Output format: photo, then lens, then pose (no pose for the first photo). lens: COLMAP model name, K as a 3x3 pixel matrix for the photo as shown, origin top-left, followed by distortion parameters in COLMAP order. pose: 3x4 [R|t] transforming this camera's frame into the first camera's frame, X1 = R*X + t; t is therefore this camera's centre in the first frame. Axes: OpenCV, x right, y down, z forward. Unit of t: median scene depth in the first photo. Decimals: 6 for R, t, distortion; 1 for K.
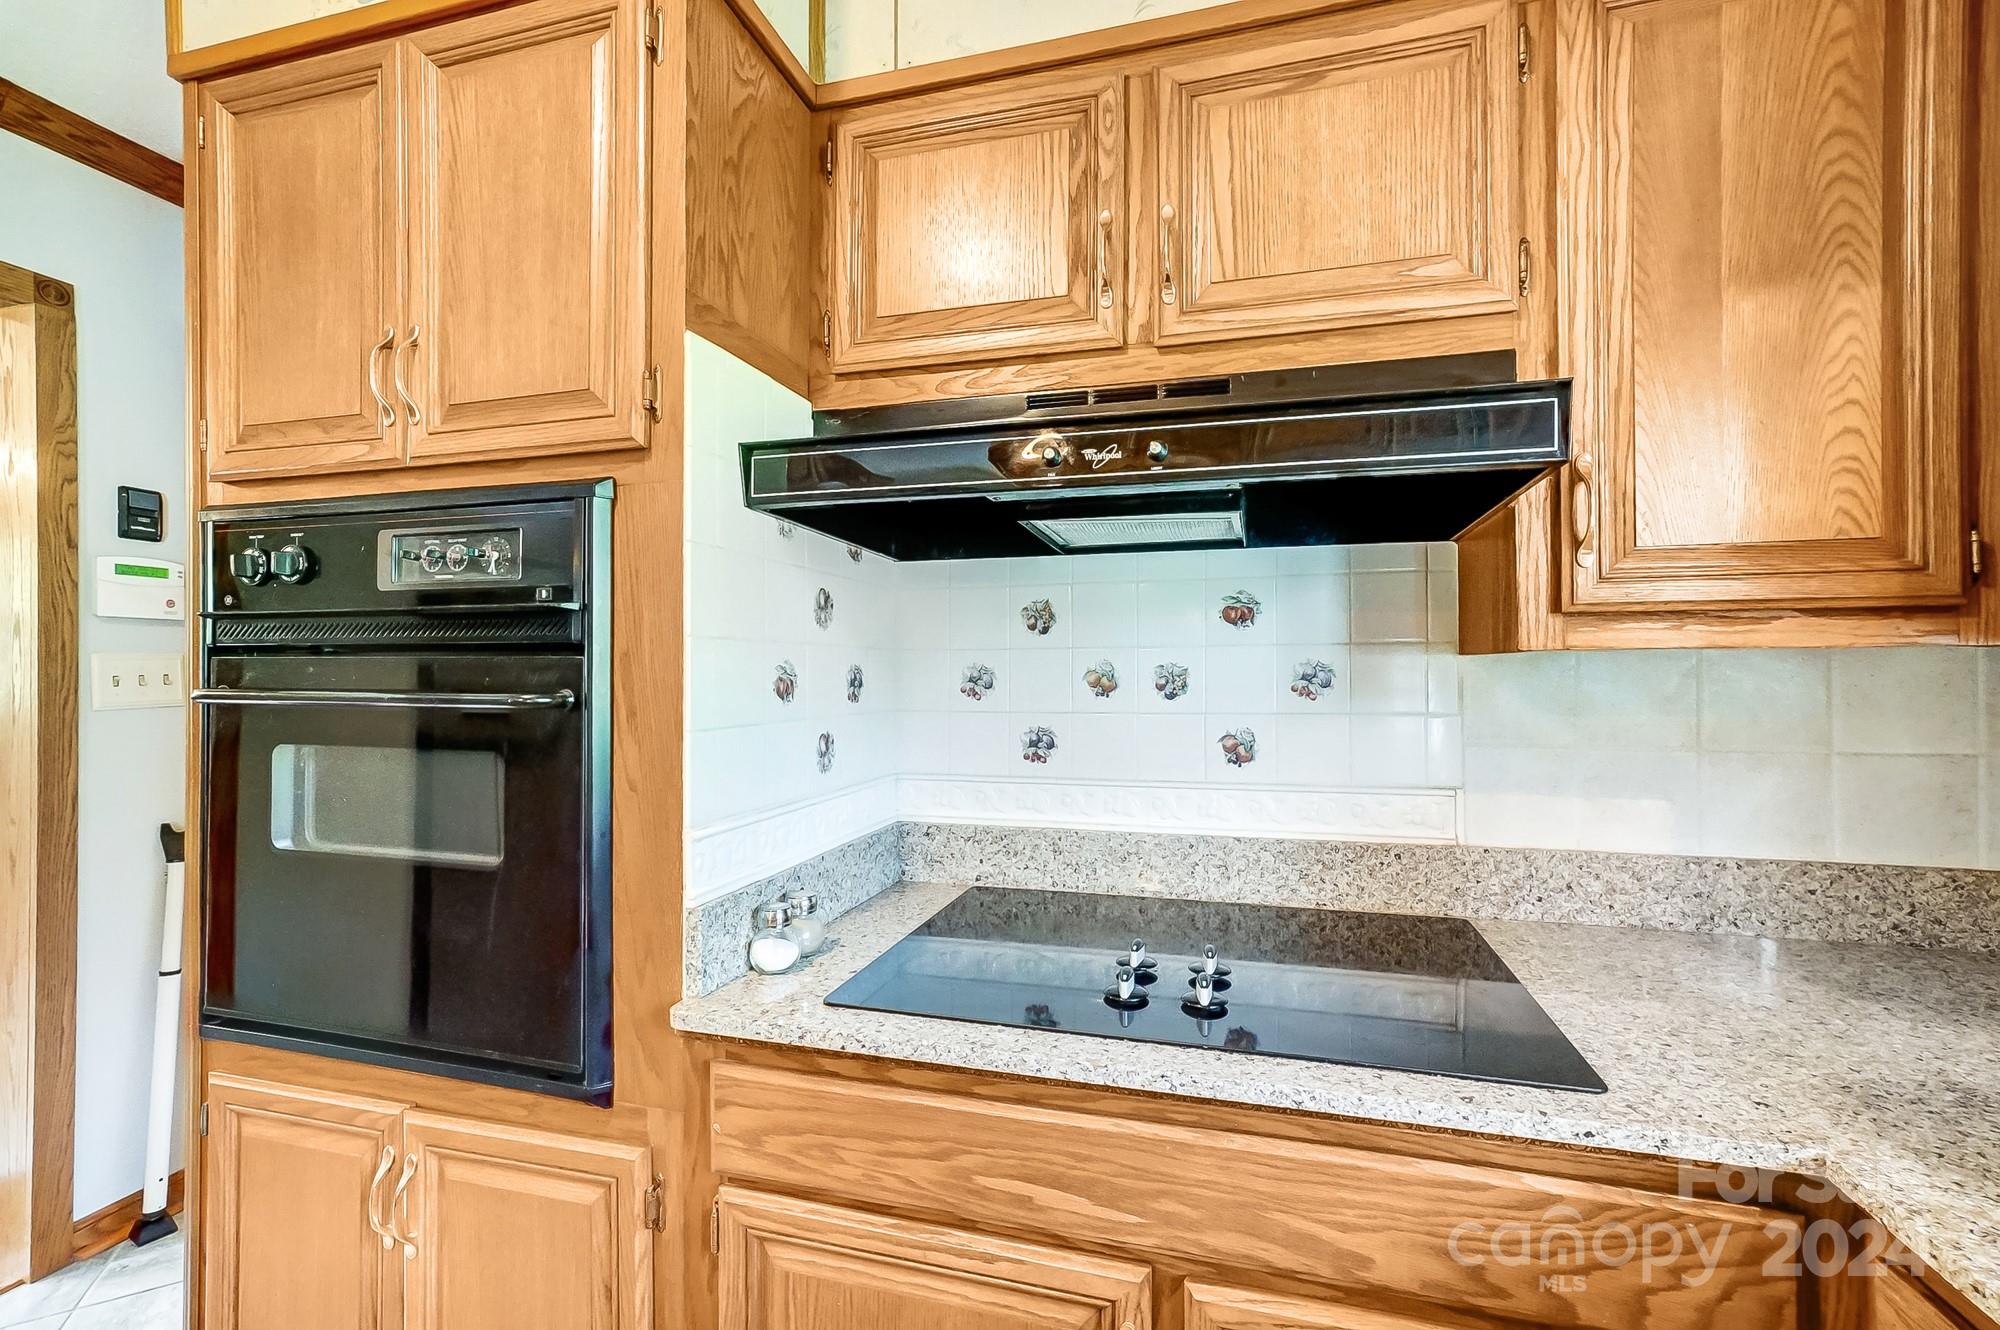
lens RADIAL K [[900.7, 0, 984.8], [0, 900.7, 660.2], [0, 0, 1]] dist [-0.043597, 0.010331]
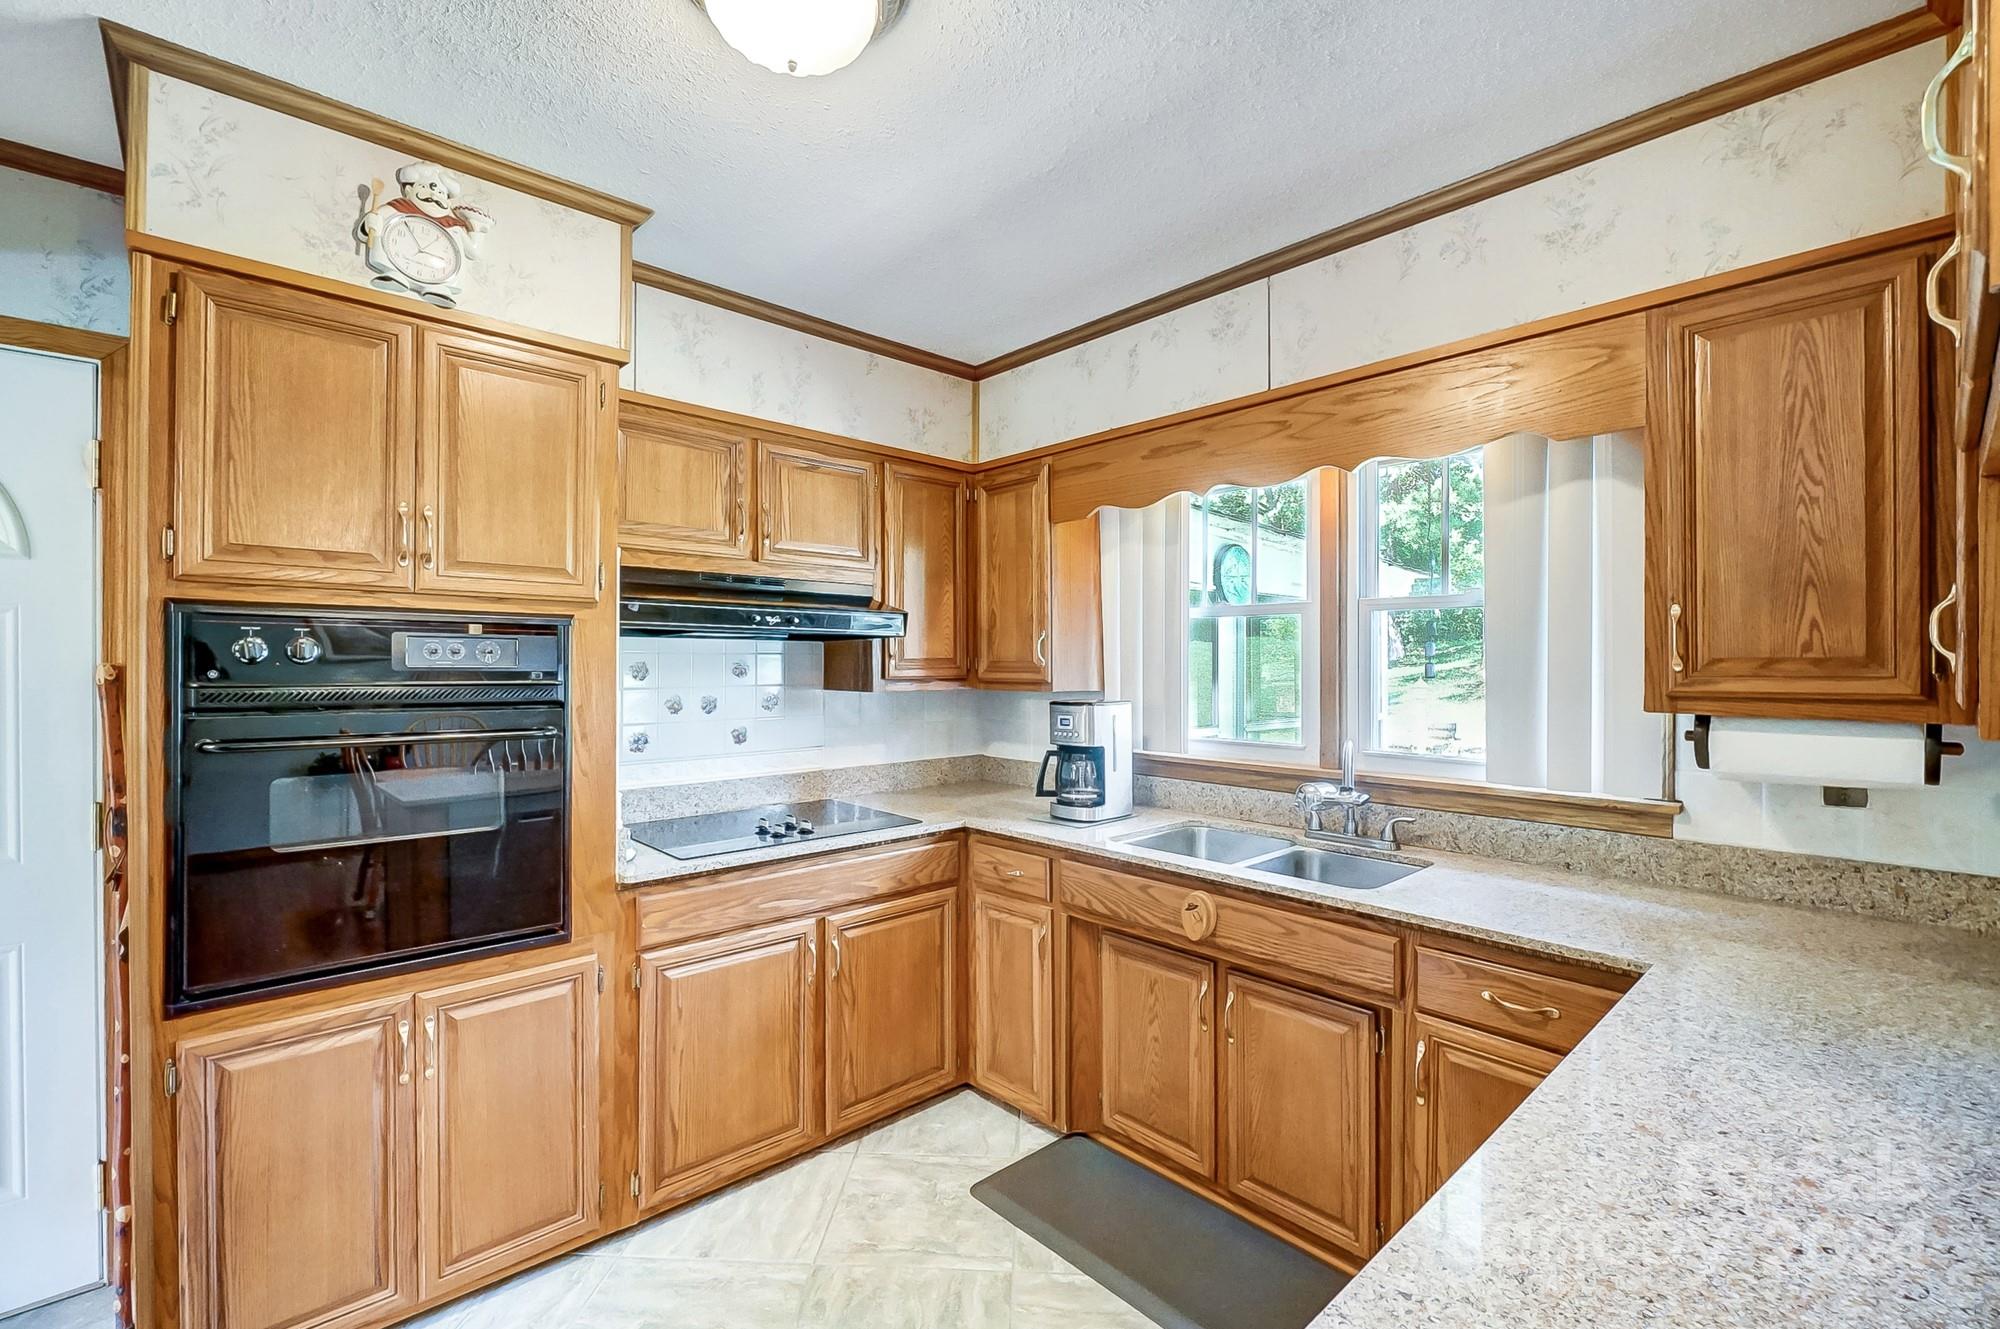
lens RADIAL K [[864.8, 0, 993.2], [0, 864.8, 664.6], [0, 0, 1]] dist [-0.000977, 0.000130]
pose [[0.520966, 0.002540, 0.853573, -1.538174], [-0.016357, 0.999842, 0.007008, -0.125714], [-0.853420, -0.017613, 0.520926, -0.750026]]
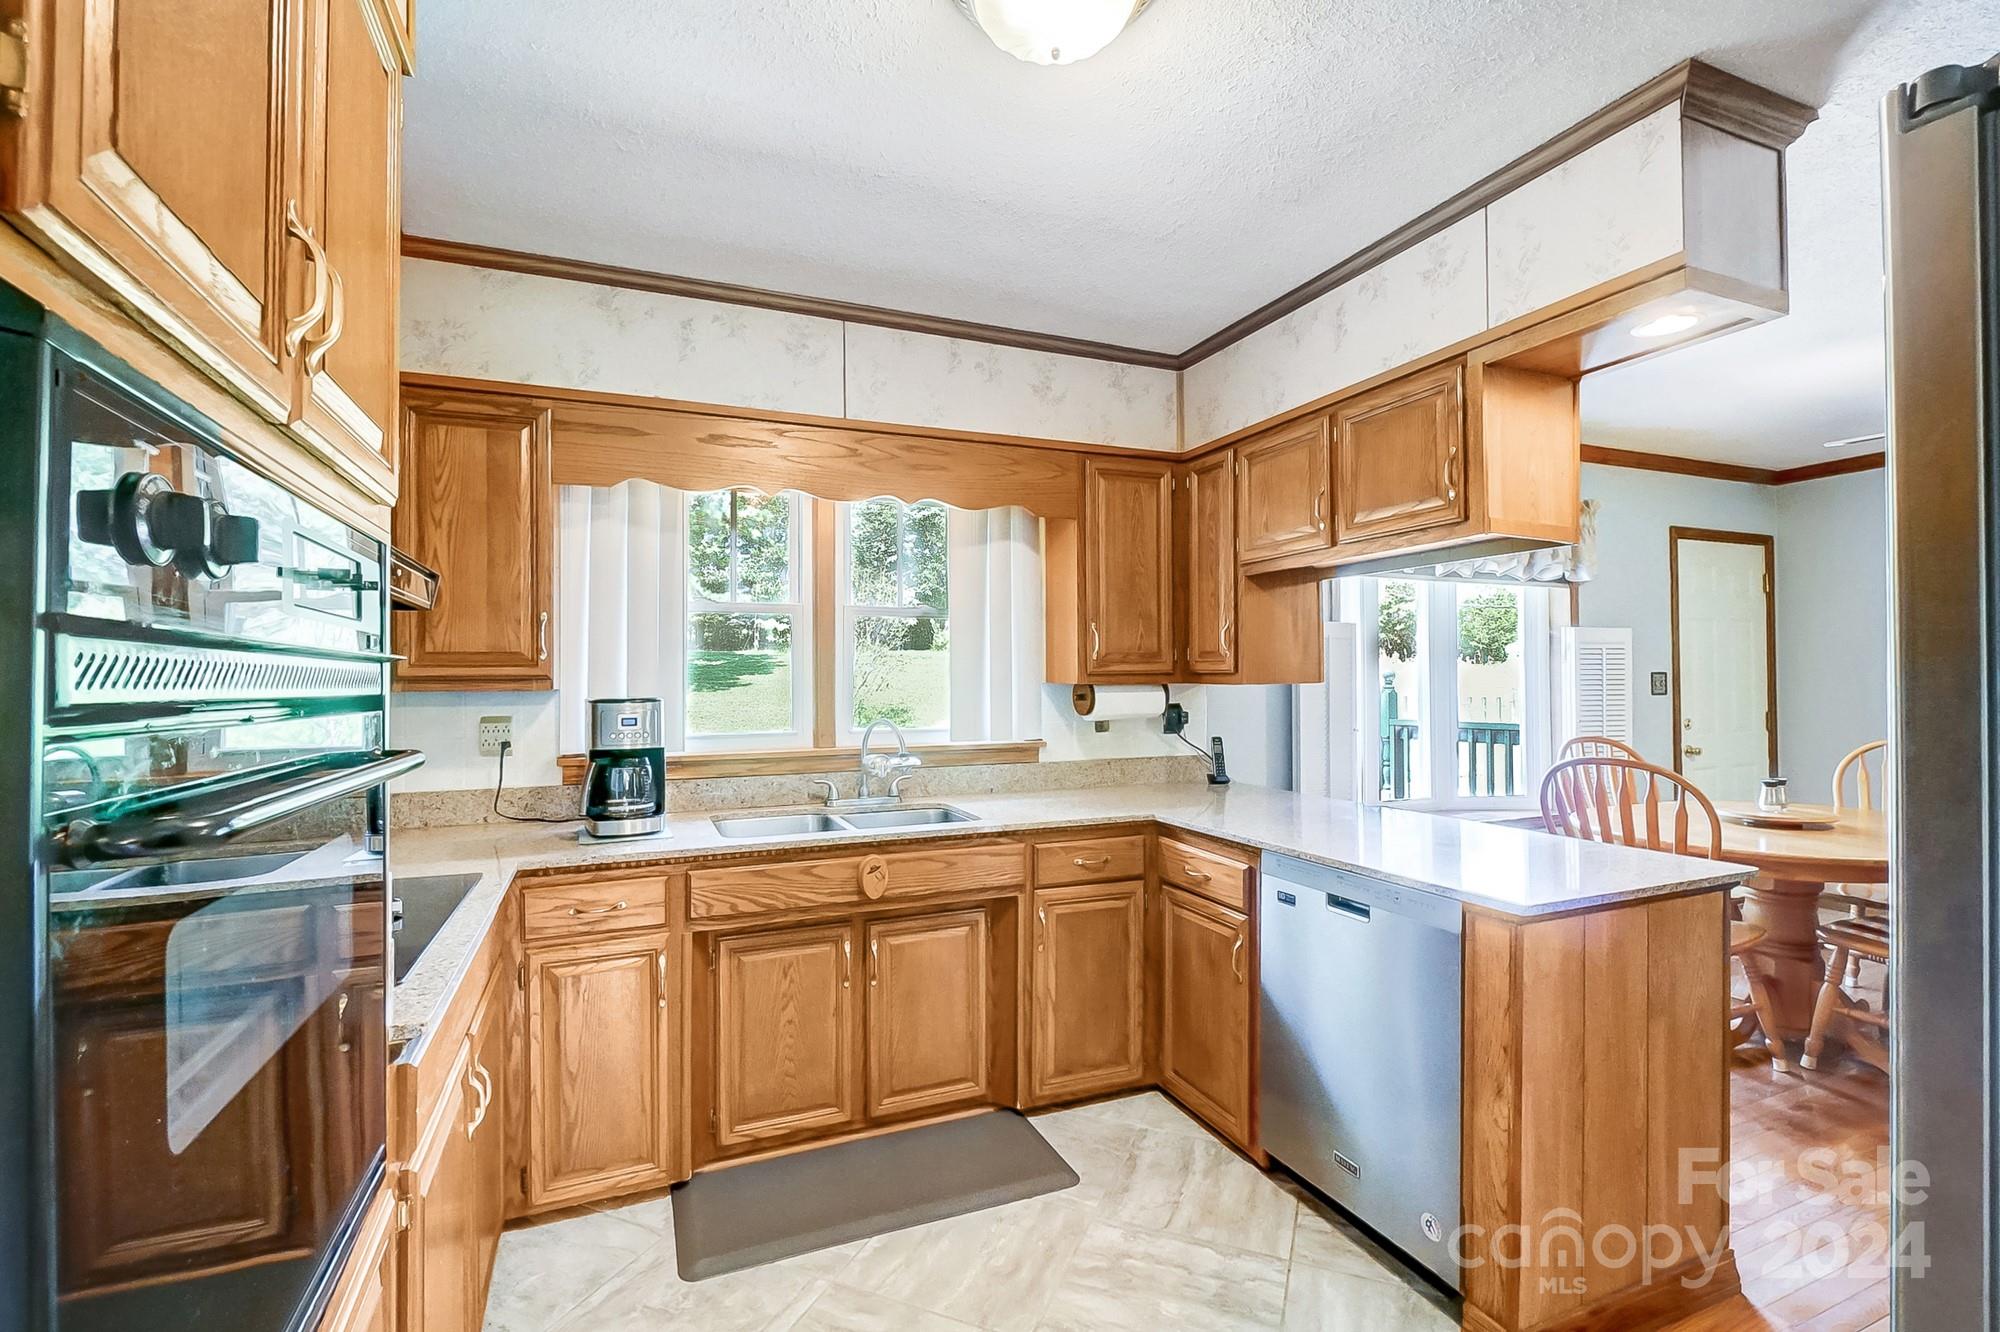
lens RADIAL K [[900.7, 0, 991.8], [0, 900.7, 657.2], [0, 0, 1]] dist [-0.043597, 0.010331]
pose [[-0.635272, 0.031470, 0.771647, -1.582986], [0.000035, 0.999171, -0.040720, -0.014376], [-0.772289, -0.025842, -0.634746, 1.072568]]
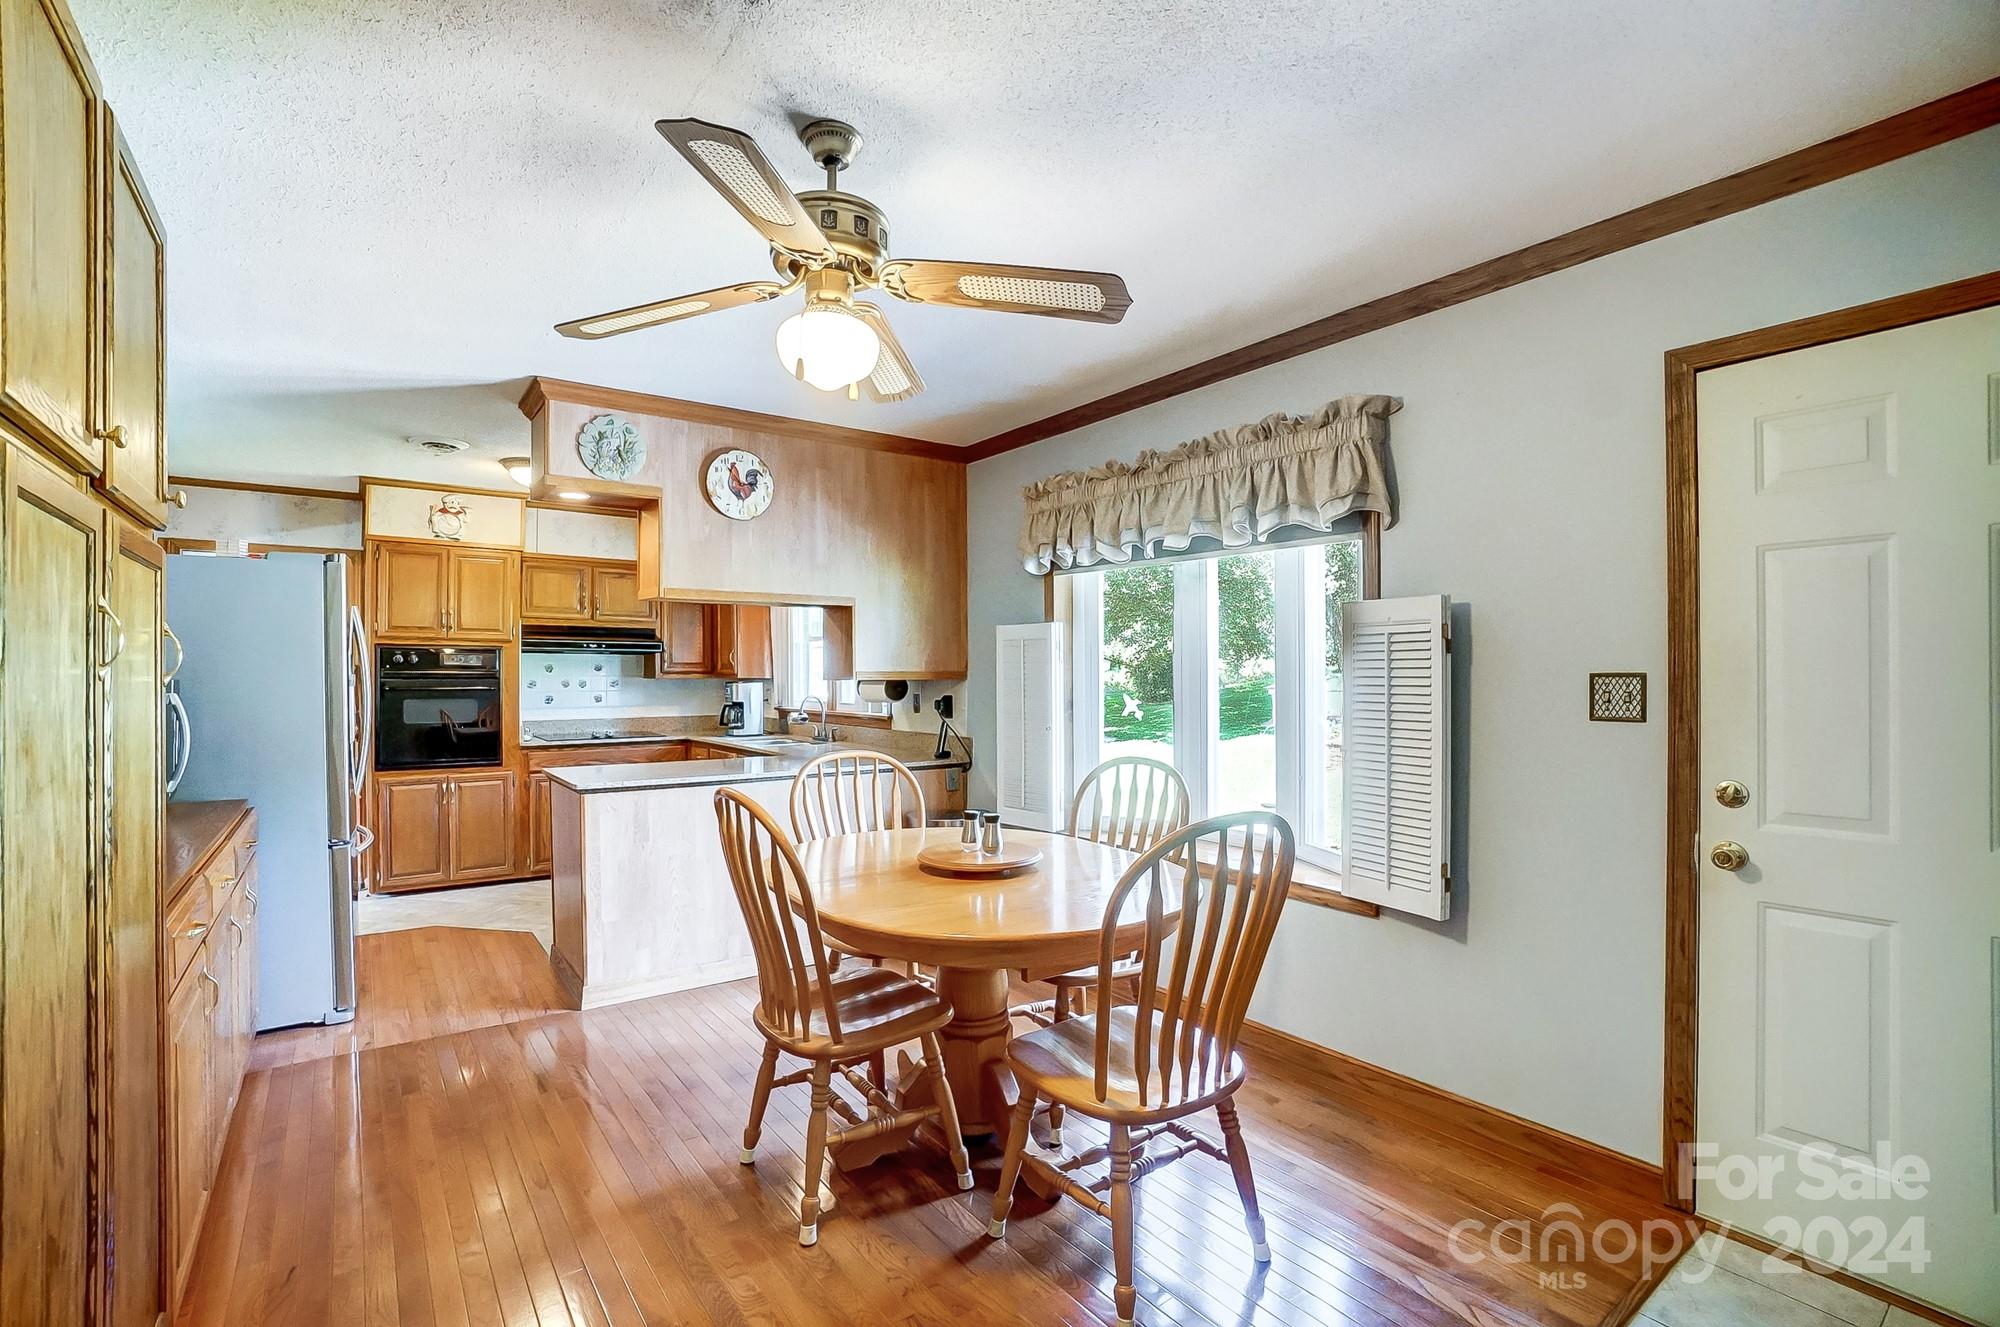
lens RADIAL K [[900.7, 0, 993.1], [0, 900.7, 677.1], [0, 0, 1]] dist [-0.043597, 0.010331]
pose [[0.602059, 0.000192, 0.798452, -2.858707], [-0.013269, 0.999864, 0.009765, -0.110130], [-0.798341, -0.016474, 0.601980, -4.453309]]
